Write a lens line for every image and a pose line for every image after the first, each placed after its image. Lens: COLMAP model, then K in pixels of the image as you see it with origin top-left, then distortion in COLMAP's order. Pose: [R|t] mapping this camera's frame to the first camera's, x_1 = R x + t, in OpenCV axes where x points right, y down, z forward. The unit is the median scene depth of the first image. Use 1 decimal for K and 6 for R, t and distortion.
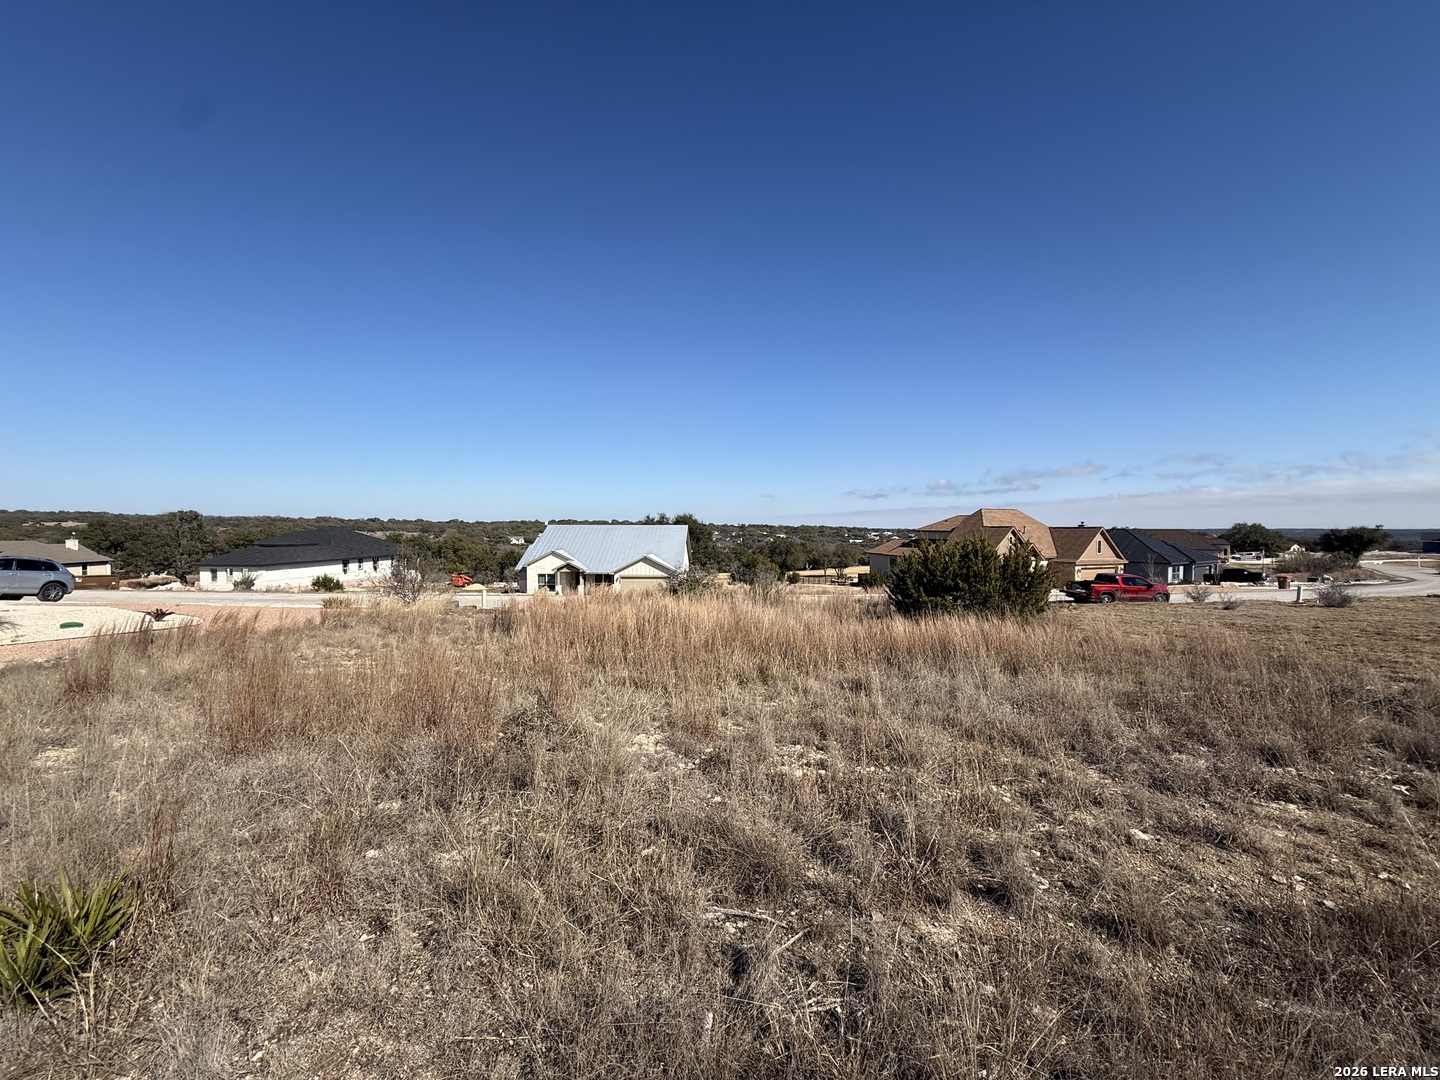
lens RADIAL K [[572.0, 0, 720.0], [0, 572.0, 540.0], [0, 0, 1]] dist [0.001364, 0.000359]
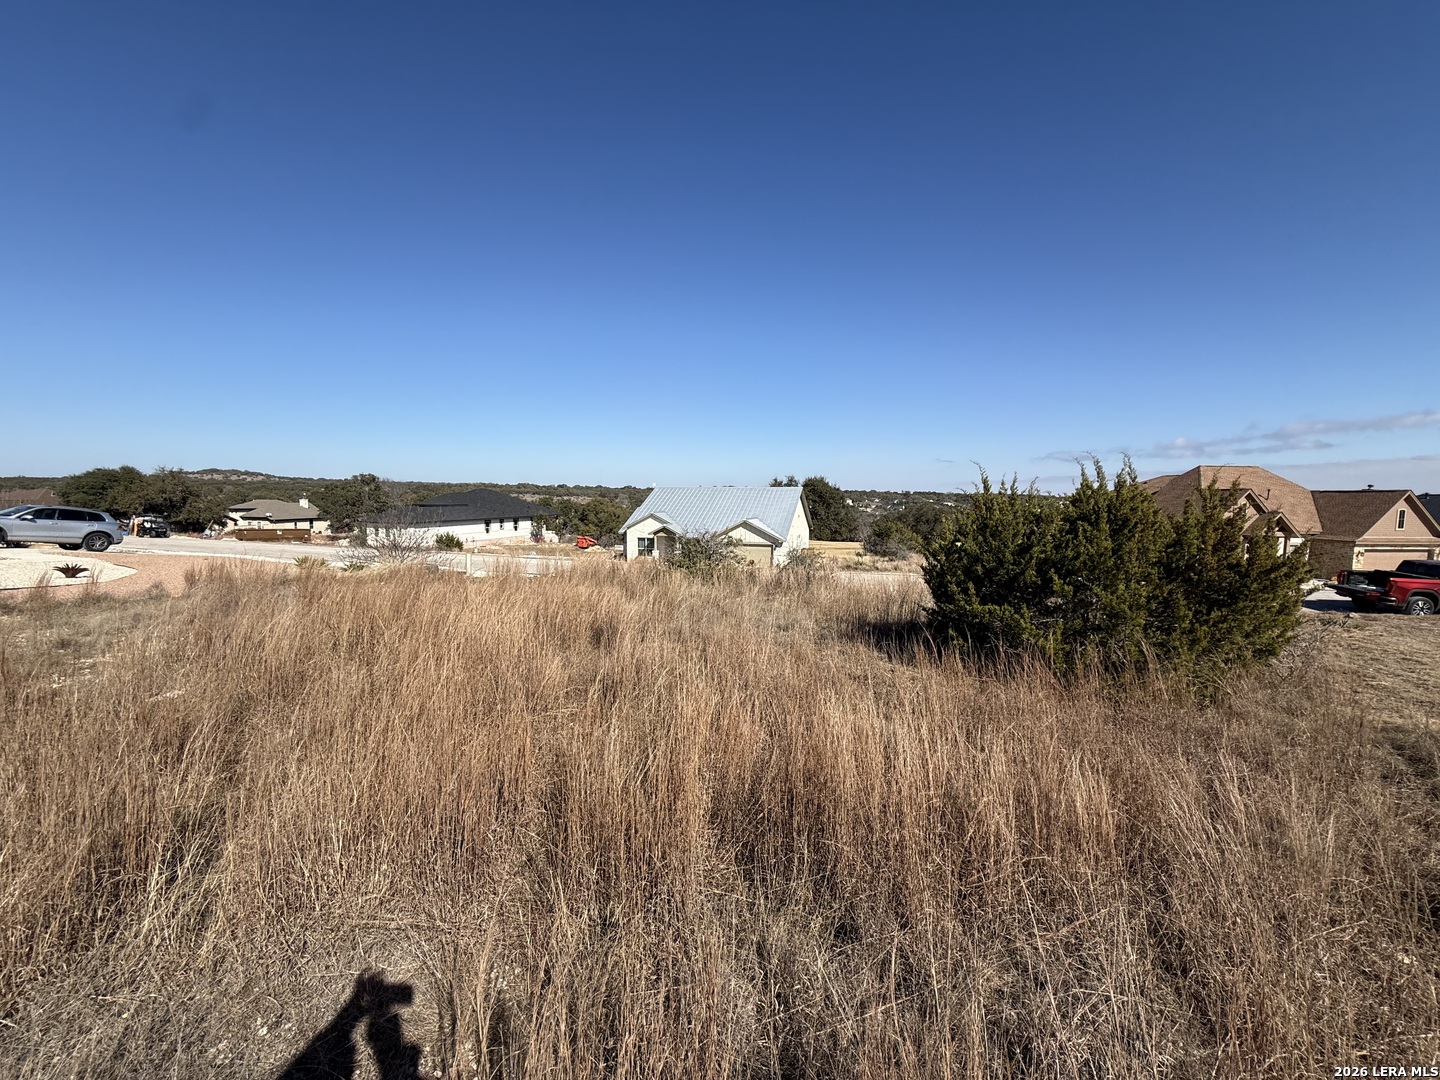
lens RADIAL K [[572.0, 0, 720.0], [0, 572.0, 540.0], [0, 0, 1]] dist [0.001364, 0.000359]
pose [[0.961367, 0.027291, -0.273913, 0.061091], [-0.011383, 0.998163, 0.059500, 0.004255], [0.275033, -0.054084, 0.959912, 0.104049]]
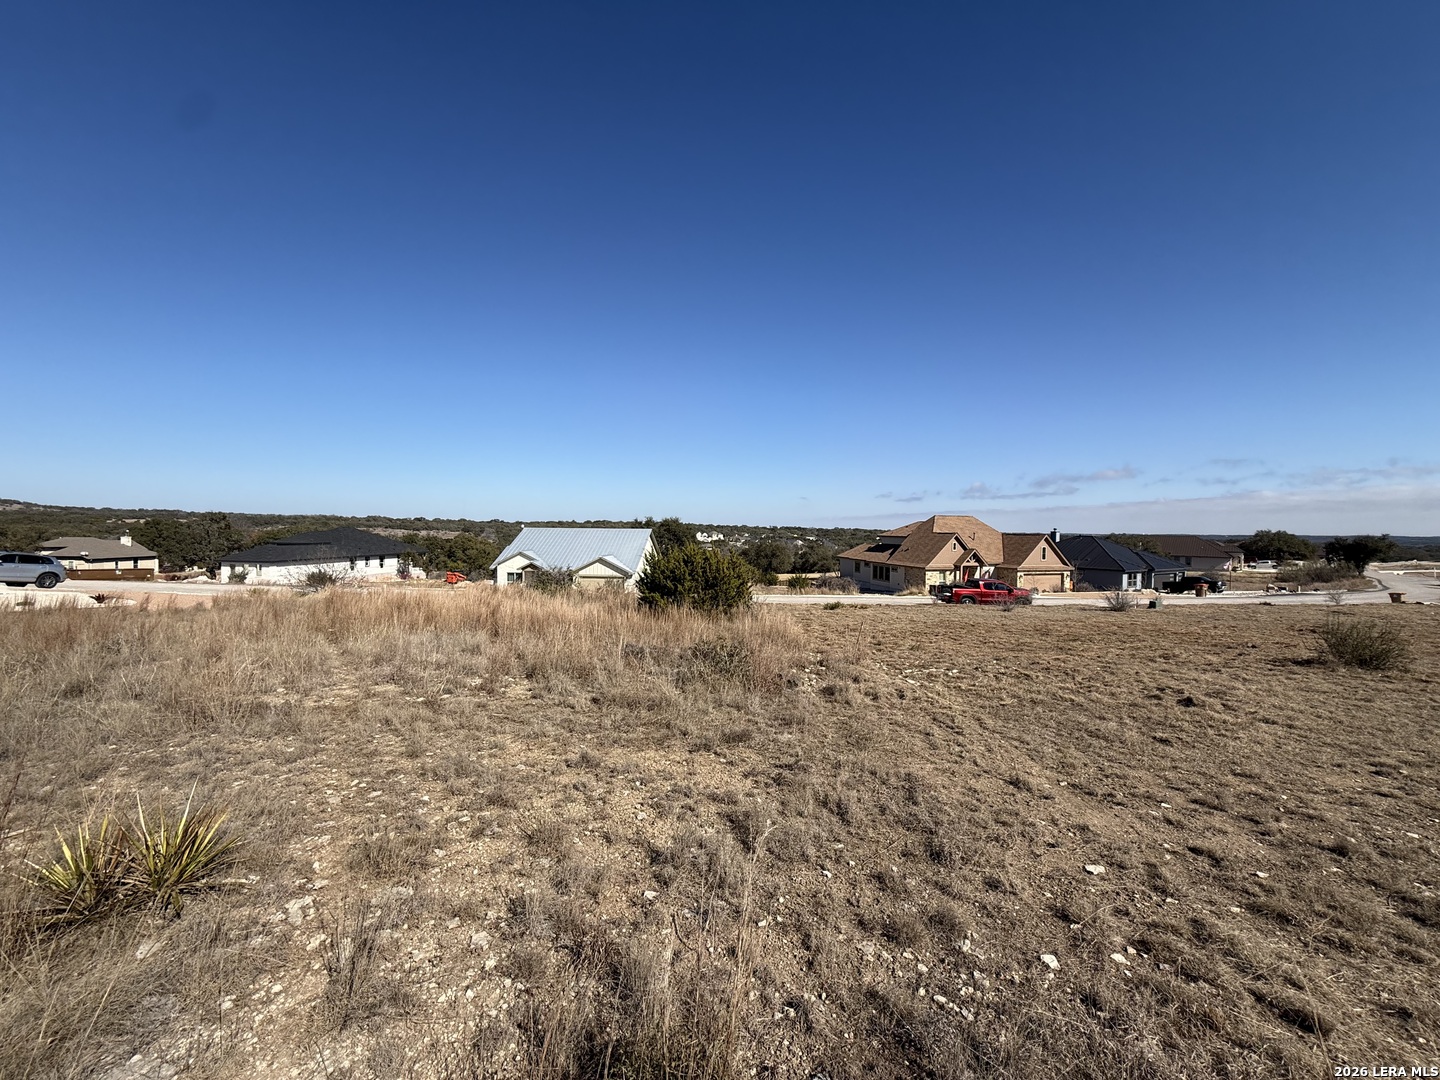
lens RADIAL K [[572.0, 0, 720.0], [0, 572.0, 540.0], [0, 0, 1]] dist [0.001364, 0.000359]
pose [[0.997968, 0.009747, -0.062963, 0.129955], [-0.009924, 0.999948, -0.002494, -0.003598], [0.062935, 0.003113, 0.998013, -0.056342]]
